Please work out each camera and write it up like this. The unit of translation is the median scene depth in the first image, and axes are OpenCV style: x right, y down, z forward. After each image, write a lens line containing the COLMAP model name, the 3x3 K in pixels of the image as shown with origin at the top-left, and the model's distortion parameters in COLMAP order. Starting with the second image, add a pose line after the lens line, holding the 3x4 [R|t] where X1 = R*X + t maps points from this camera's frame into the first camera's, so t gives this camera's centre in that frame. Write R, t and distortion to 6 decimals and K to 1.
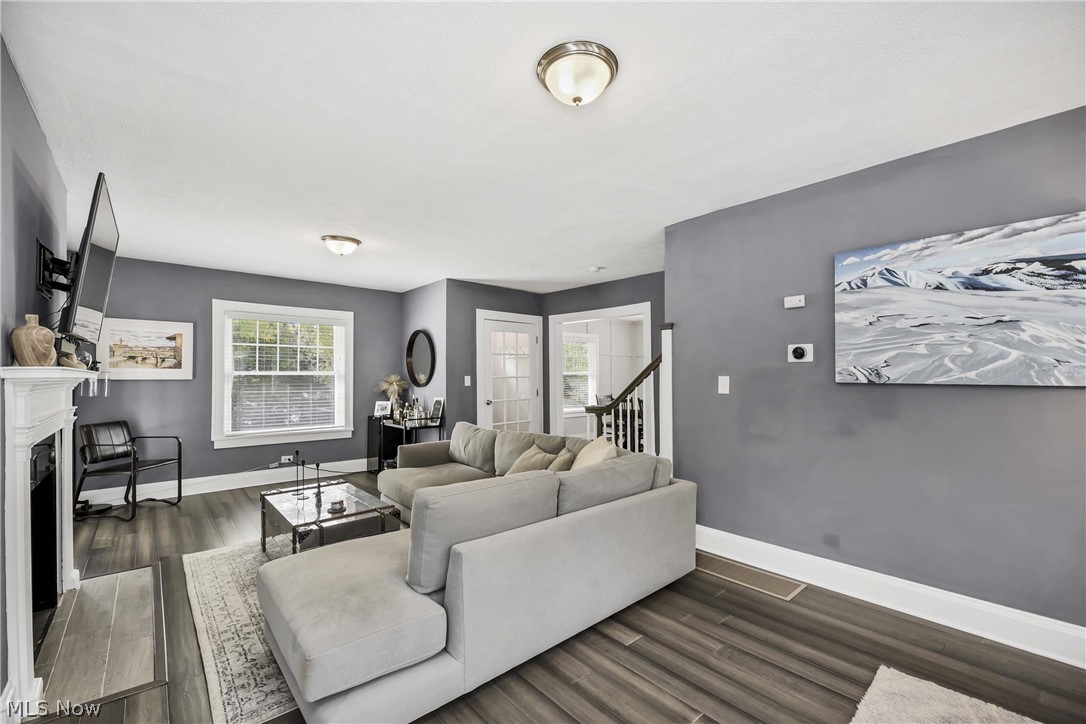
lens RADIAL K [[464.6, 0, 546.7], [0, 464.6, 375.4], [0, 0, 1]] dist [0.001275, 0.000301]
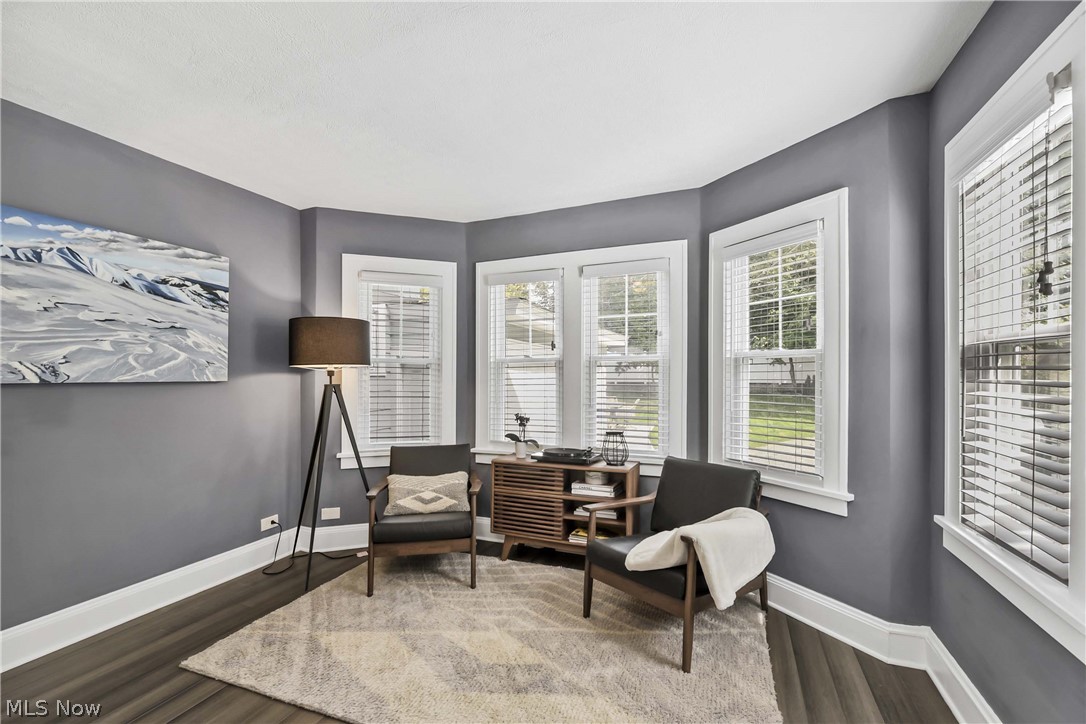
lens RADIAL K [[464.6, 0, 546.7], [0, 464.6, 375.4], [0, 0, 1]] dist [0.001275, 0.000301]
pose [[-0.439821, -0.001865, 0.898084, -0.423822], [0.000266, 0.999998, 0.002207, 0.001980], [-0.898086, 0.001209, -0.439819, 0.593802]]
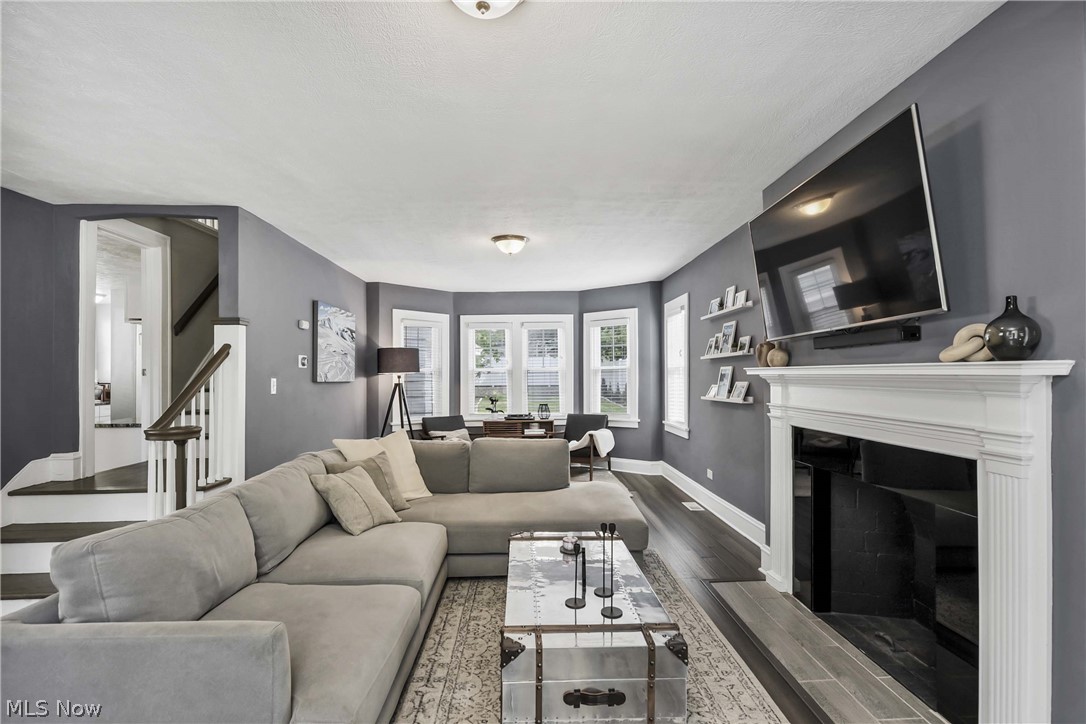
lens RADIAL K [[486.0, 0, 544.2], [0, 486.0, 374.7], [0, 0, 1]] dist [0.000223, 0.000038]
pose [[-0.777844, 0.010371, 0.628372, -1.088230], [0.009306, 0.999944, -0.004985, 0.005009], [-0.628389, 0.001970, -0.777897, 1.953205]]
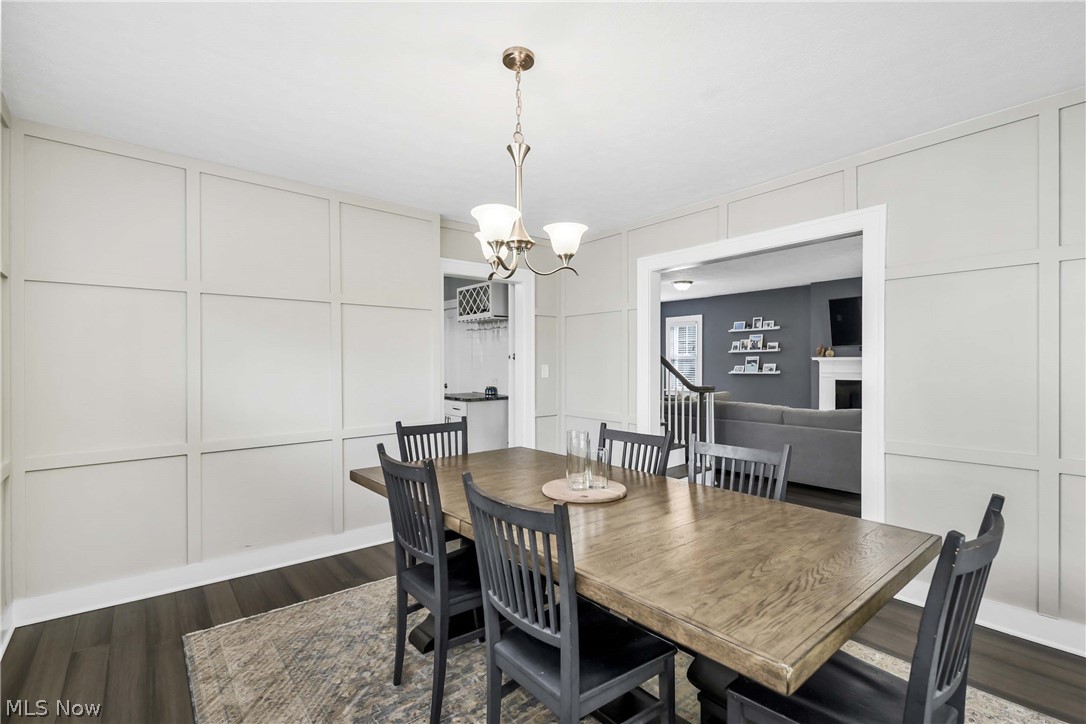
lens RADIAL K [[497.5, 0, 544.7], [0, 497.5, 369.4], [0, 0, 1]] dist [0.001173, 0.000010]
pose [[-0.999532, 0.010585, 0.028715, 0.814421], [0.010933, 0.999868, 0.012012, 0.006352], [-0.028584, 0.012321, -0.999515, 3.745656]]
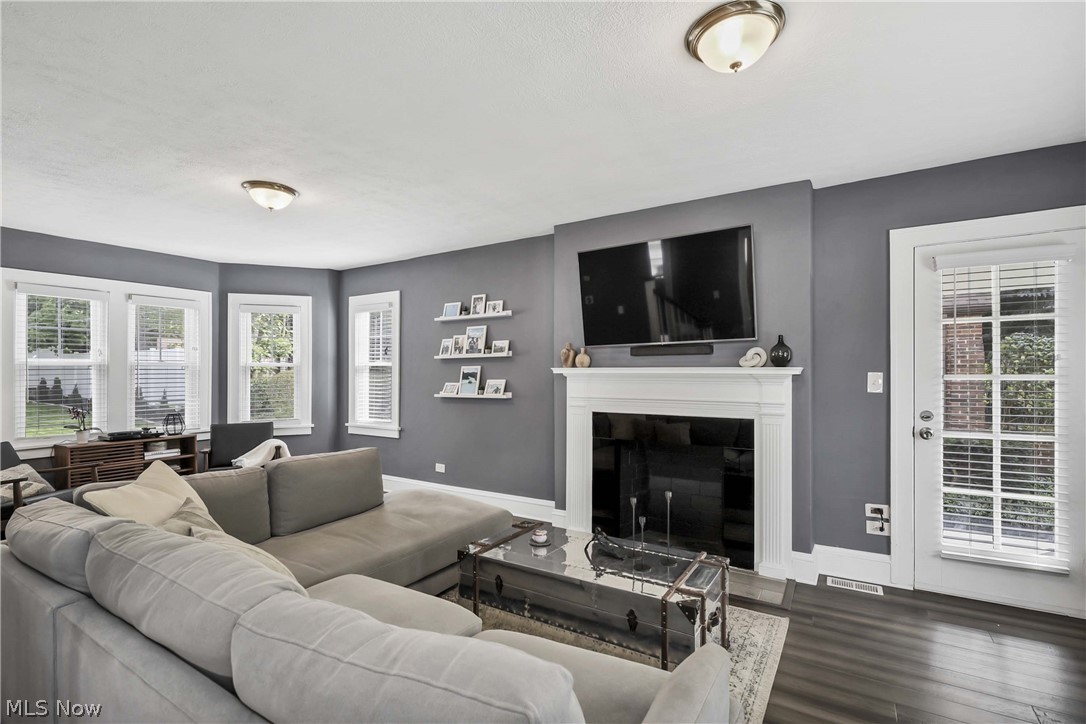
lens RADIAL K [[497.5, 0, 544.7], [0, 497.5, 369.4], [0, 0, 1]] dist [0.001173, 0.000010]
pose [[-0.959285, 0.002963, -0.282425, -0.261053], [0.005187, 0.999961, -0.007127, 0.002097], [0.282393, -0.008302, -0.959263, 2.148728]]
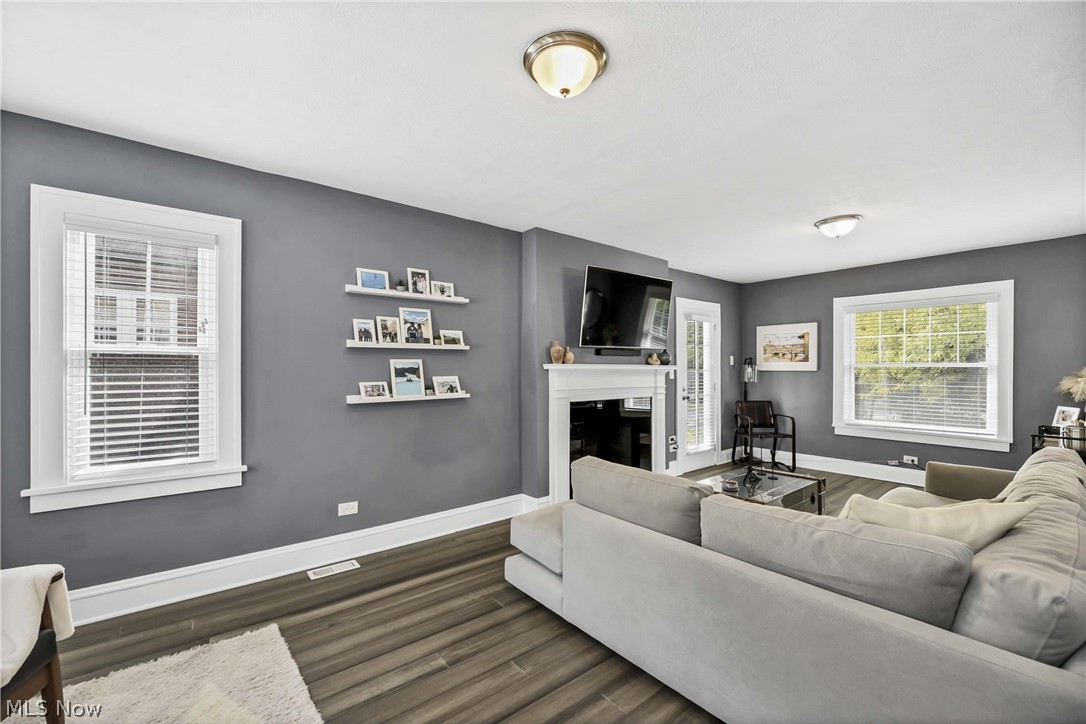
lens RADIAL K [[443.6, 0, 541.0], [0, 443.6, 370.5], [0, 0, 1]] dist [-0.000395, -0.000224]
pose [[-0.050988, 0.007625, -0.998670, 0.740530], [0.001055, 0.999971, 0.007581, -0.002287], [0.998699, -0.000667, -0.050995, 0.715110]]
